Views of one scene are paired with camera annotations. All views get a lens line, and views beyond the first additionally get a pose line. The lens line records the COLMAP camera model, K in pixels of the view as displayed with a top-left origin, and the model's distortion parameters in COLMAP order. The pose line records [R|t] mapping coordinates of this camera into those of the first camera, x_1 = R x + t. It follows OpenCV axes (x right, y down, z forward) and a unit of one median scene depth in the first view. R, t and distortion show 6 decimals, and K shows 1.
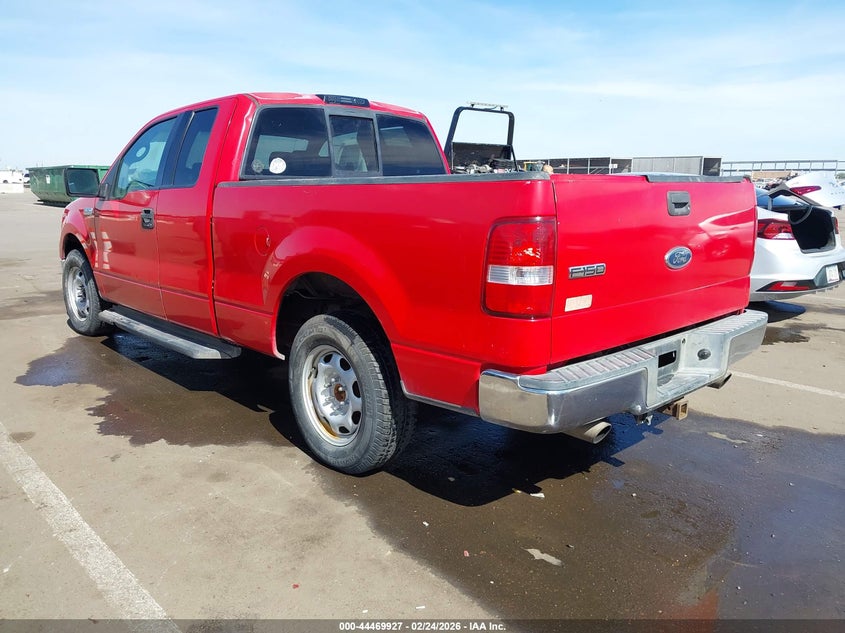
lens RADIAL K [[693.2, 0, 437.1], [0, 693.2, 317.3], [0, 0, 1]] dist [-0.086004, -0.005924]
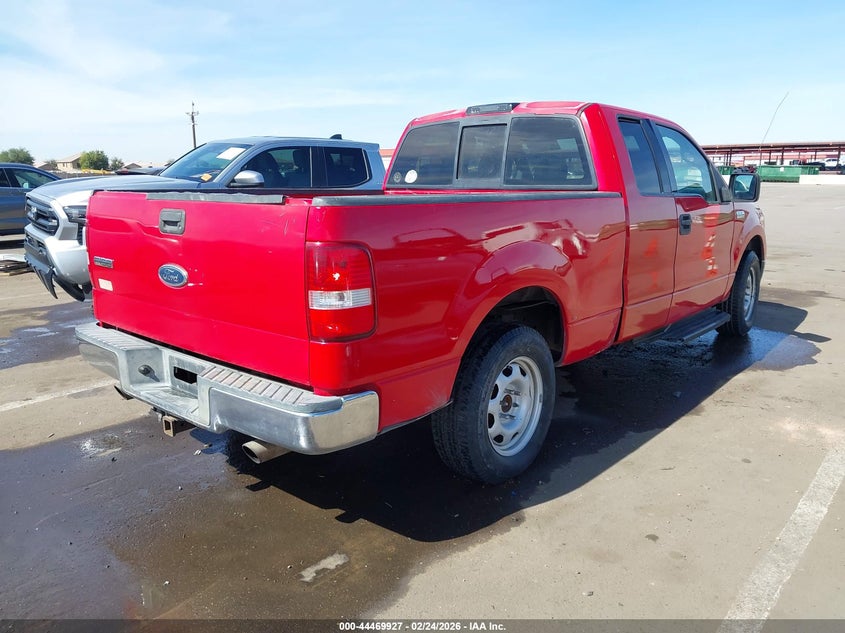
lens RADIAL K [[693.2, 0, 437.1], [0, 693.2, 317.3], [0, 0, 1]] dist [-0.086004, -0.005924]
pose [[0.102755, 0.185409, -0.977274, 1.068045], [-0.174088, 0.970663, 0.165850, -0.202500], [0.979354, 0.153090, 0.132018, 0.985603]]
